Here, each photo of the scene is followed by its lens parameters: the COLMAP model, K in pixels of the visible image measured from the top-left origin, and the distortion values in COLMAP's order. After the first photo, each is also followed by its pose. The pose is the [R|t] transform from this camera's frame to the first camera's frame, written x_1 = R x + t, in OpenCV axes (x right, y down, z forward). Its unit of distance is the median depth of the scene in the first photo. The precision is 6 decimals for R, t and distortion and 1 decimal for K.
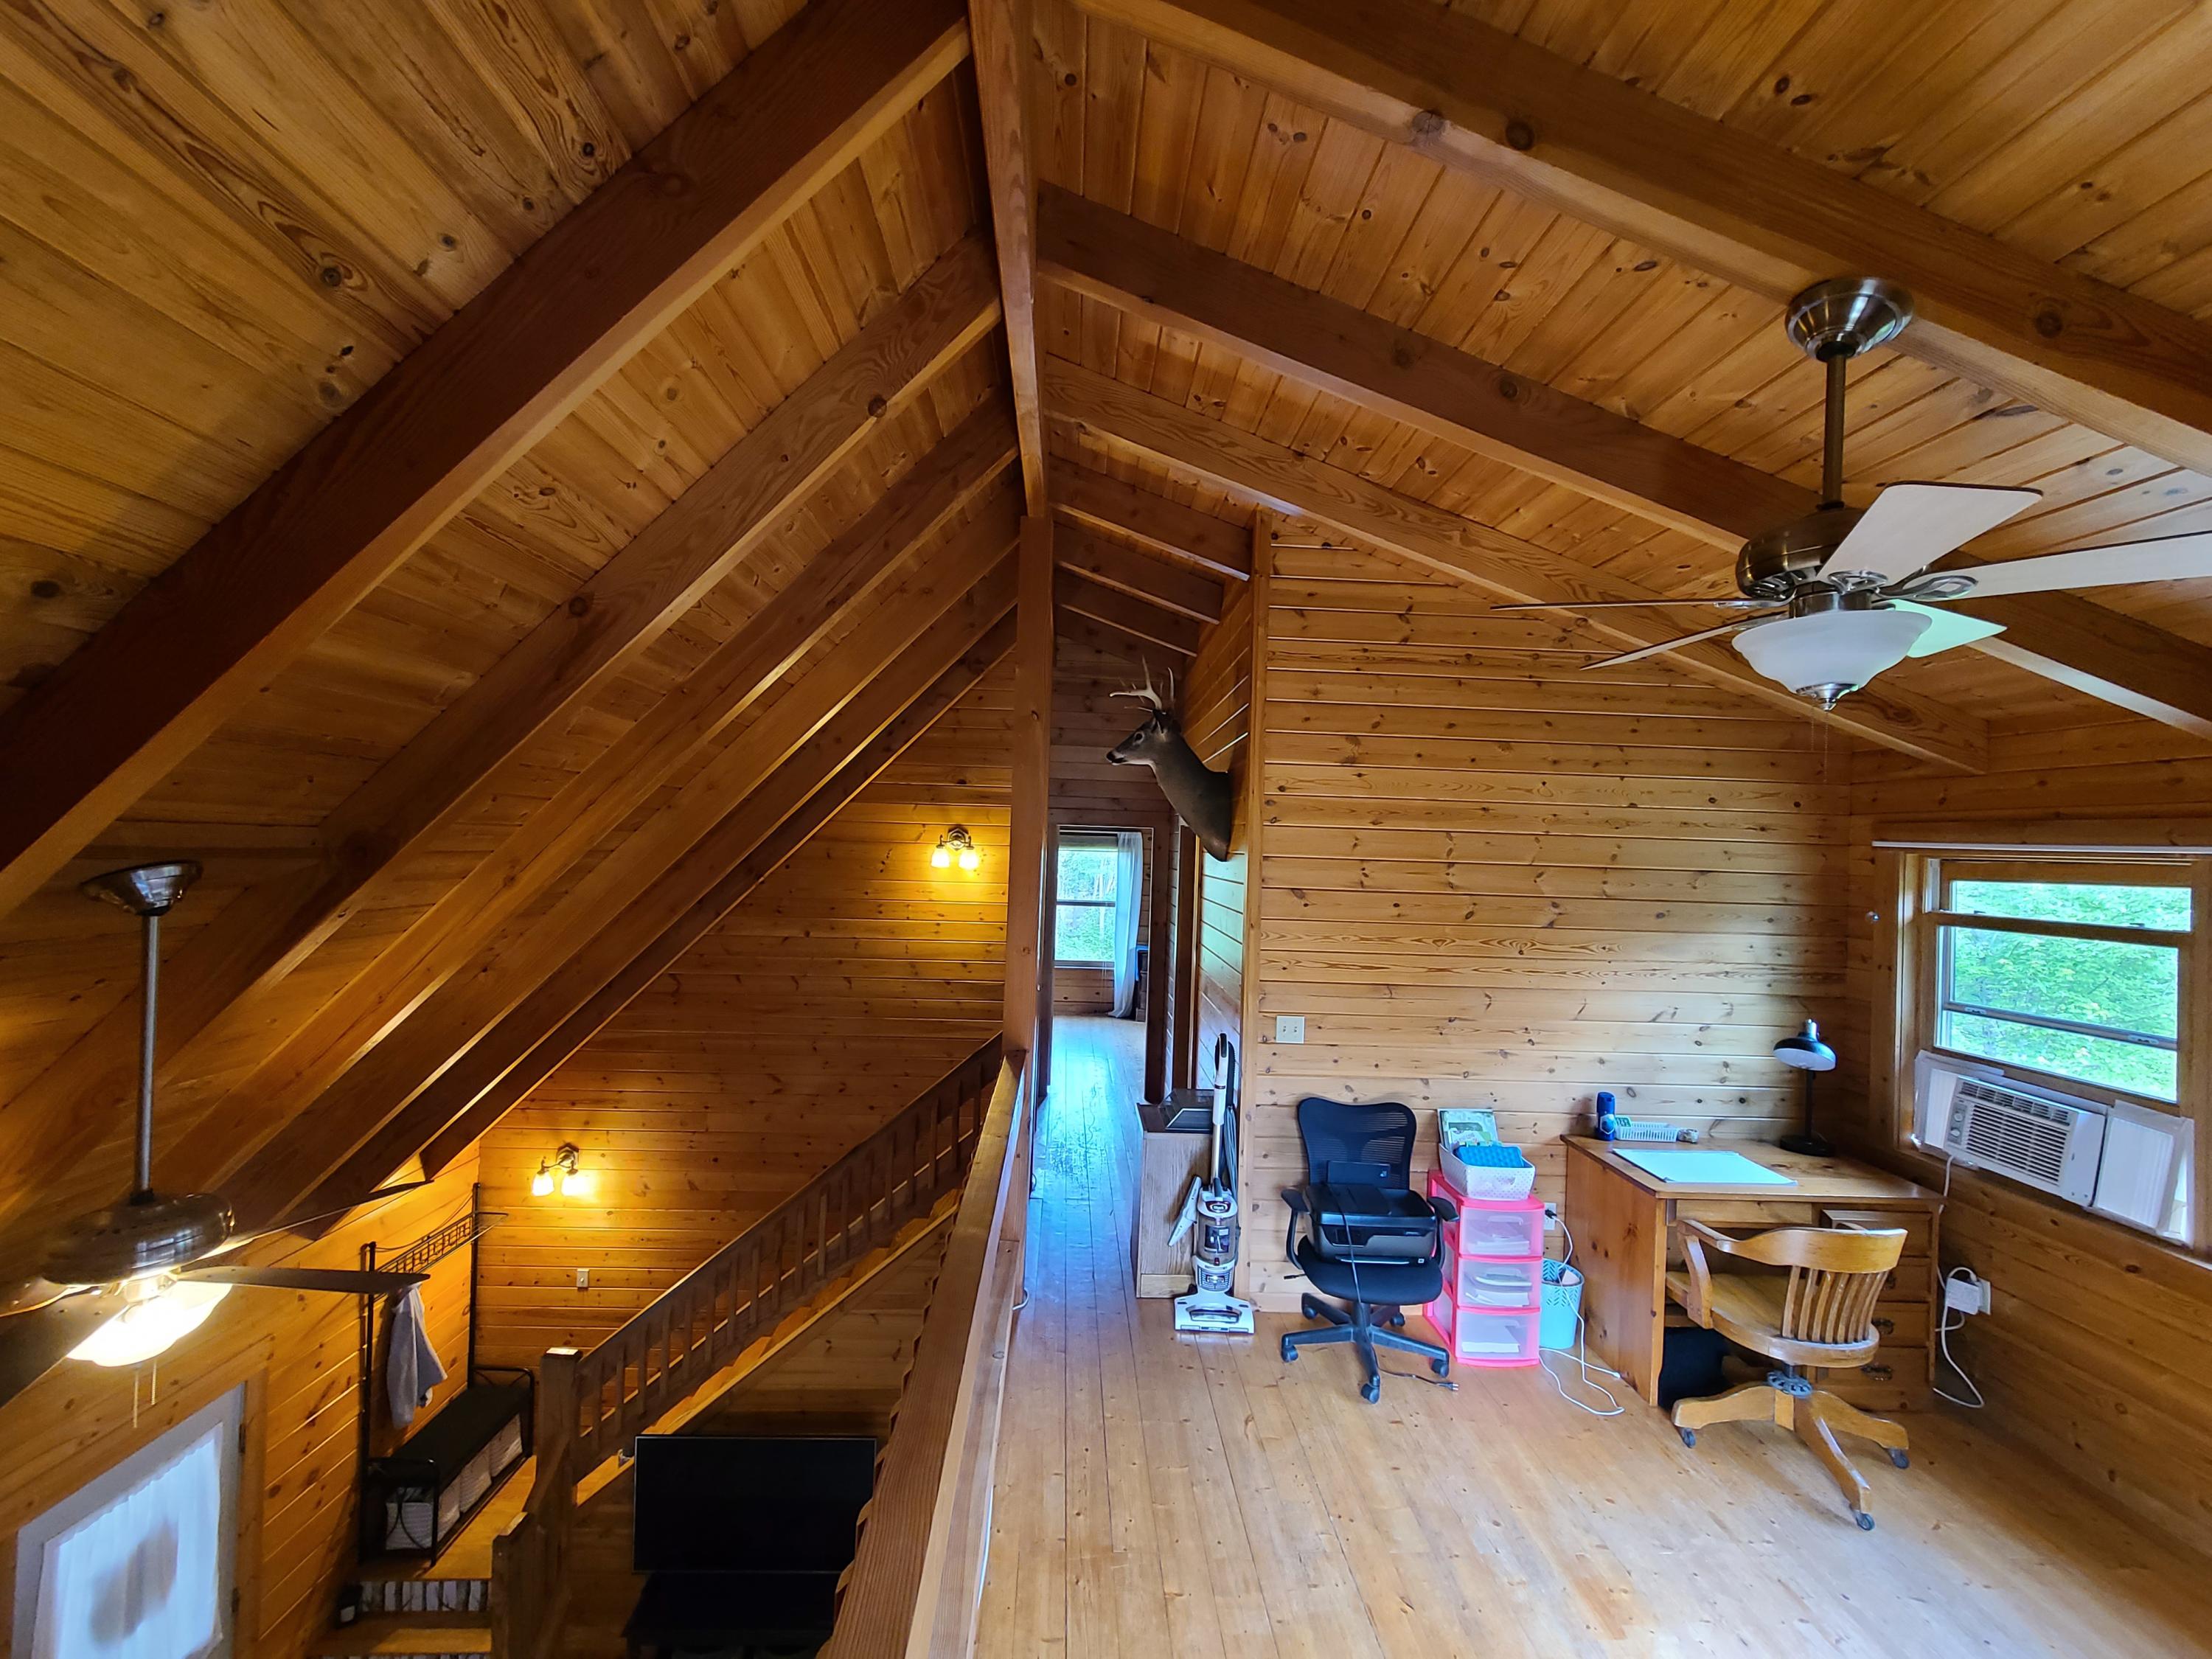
lens RADIAL K [[911.9, 0, 1098.8], [0, 911.9, 840.3], [0, 0, 1]] dist [0.000956, -0.000291]
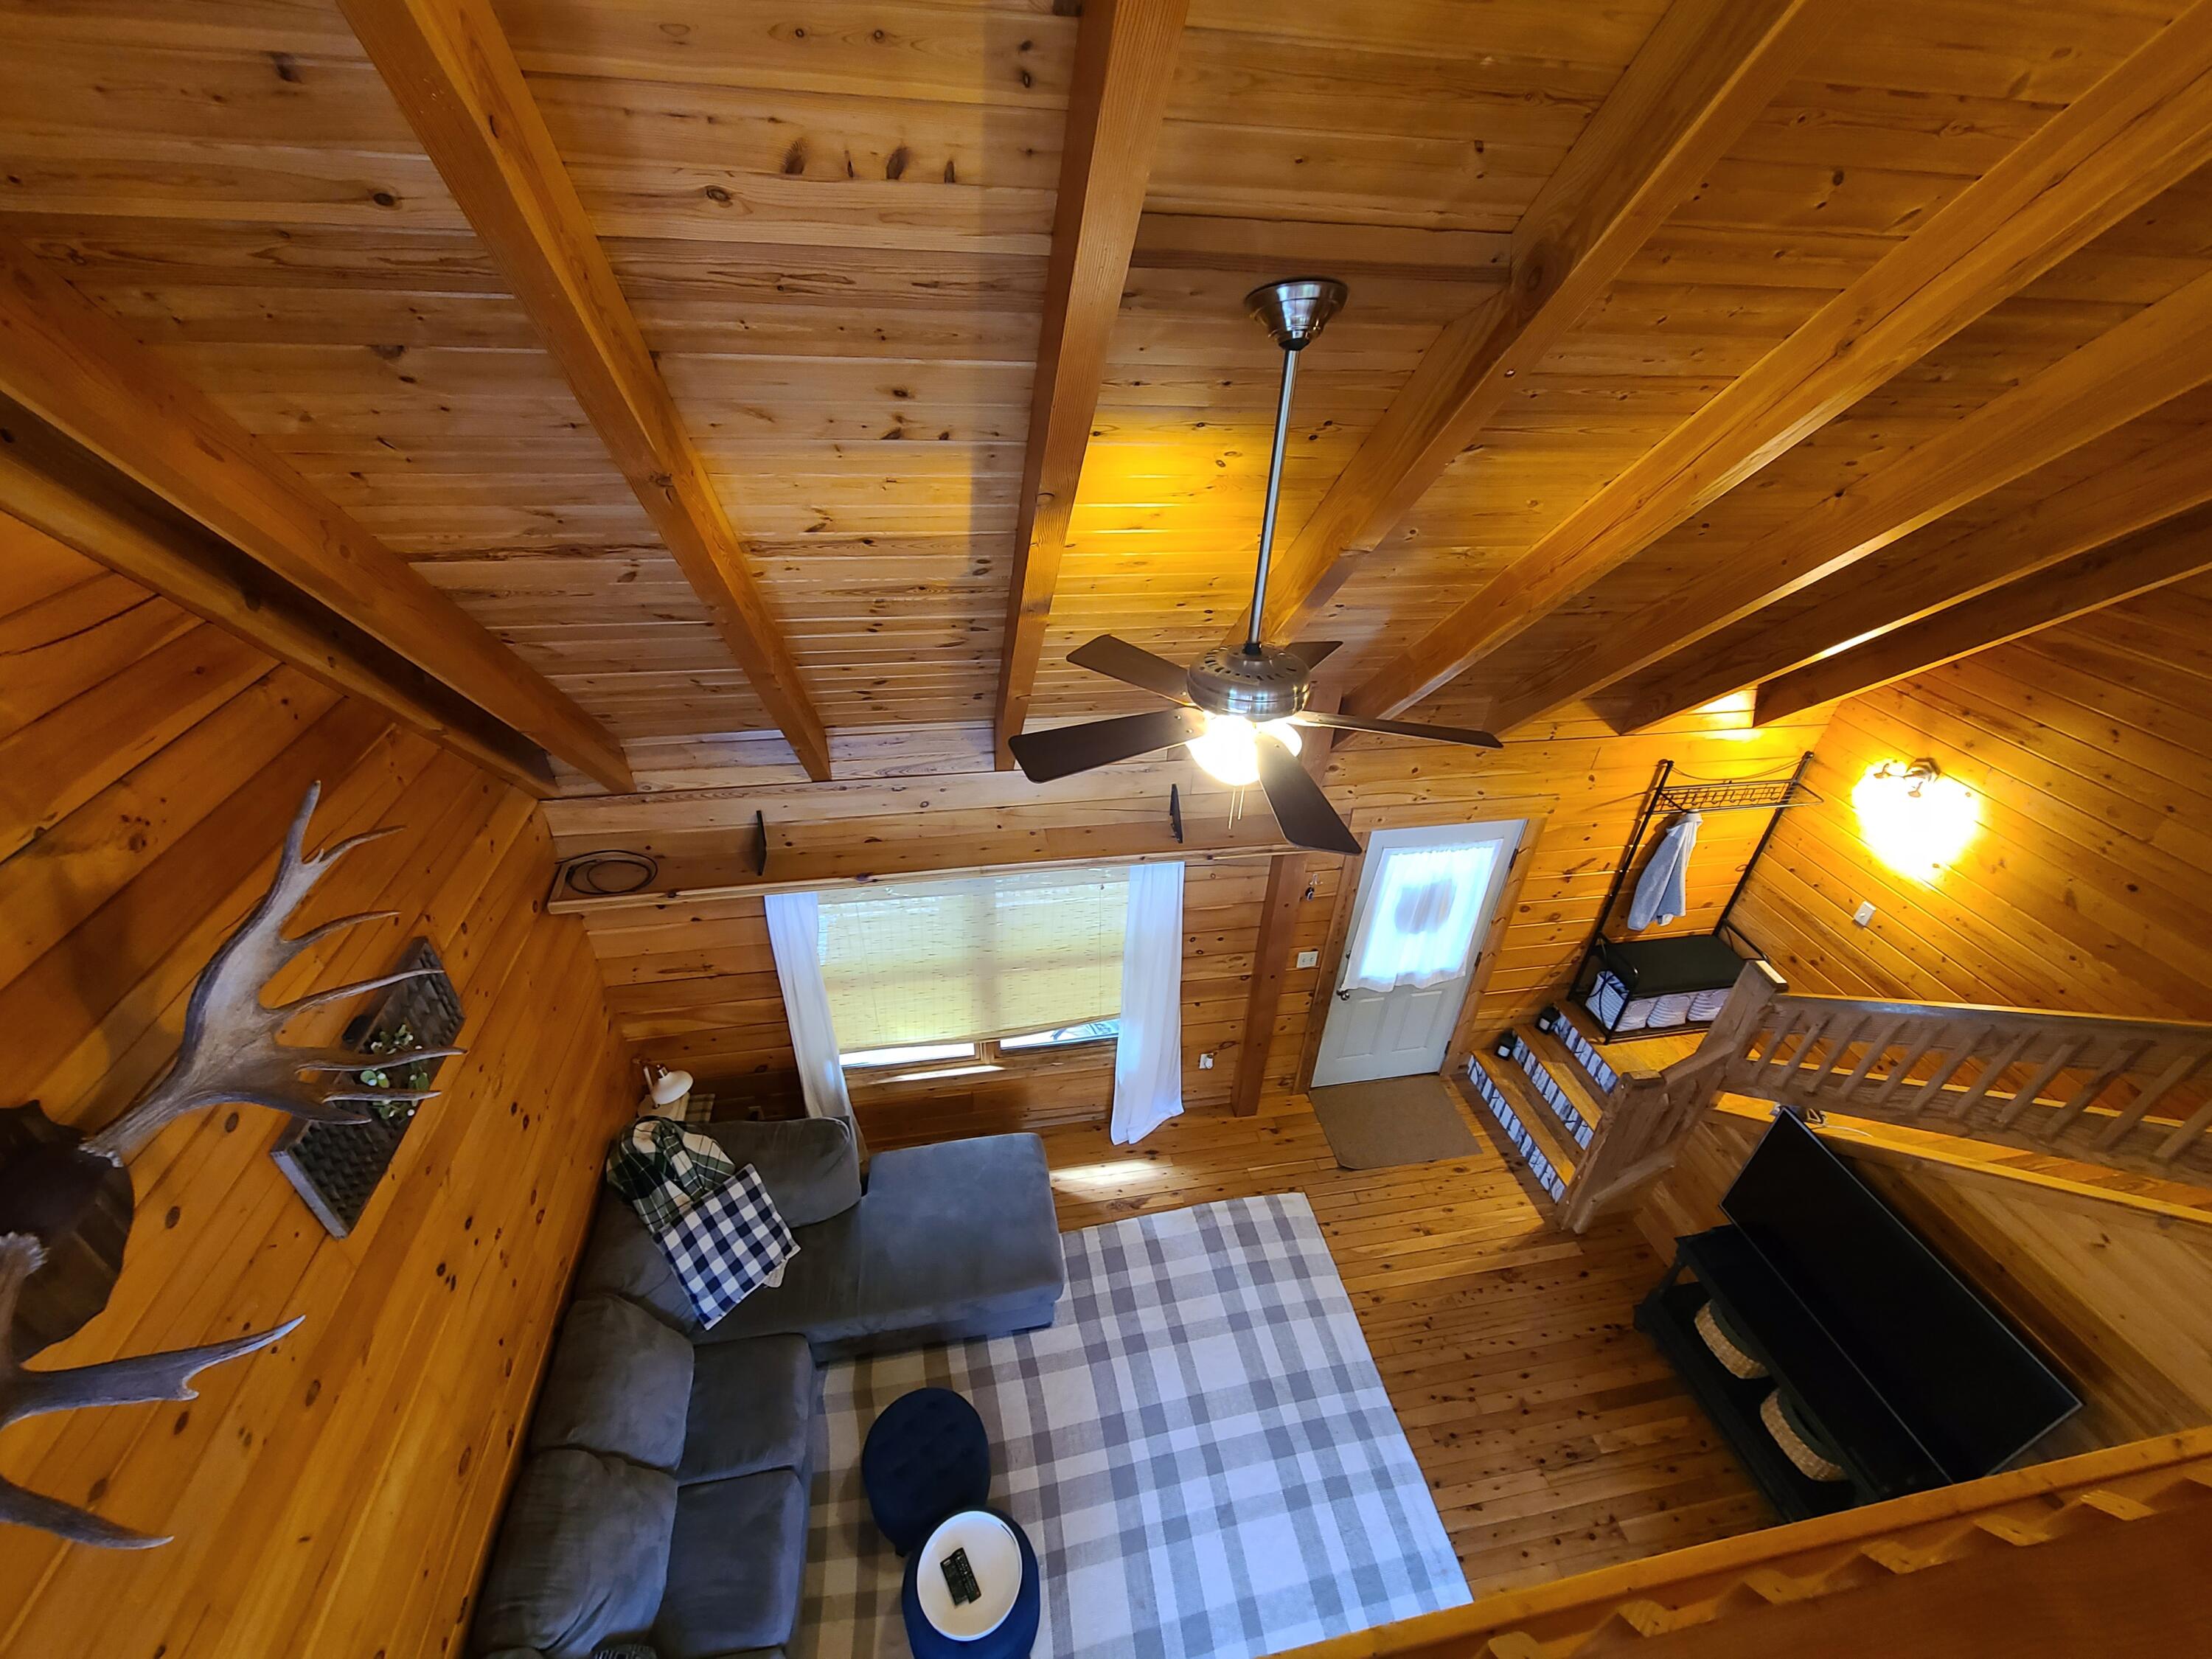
lens RADIAL K [[911.9, 0, 1098.8], [0, 911.9, 840.3], [0, 0, 1]] dist [0.000956, -0.000291]
pose [[0.154535, 0.528002, -0.835064, -0.025414], [-0.026115, 0.847105, 0.530783, 0.007705], [0.987642, -0.060217, 0.144697, 0.244187]]
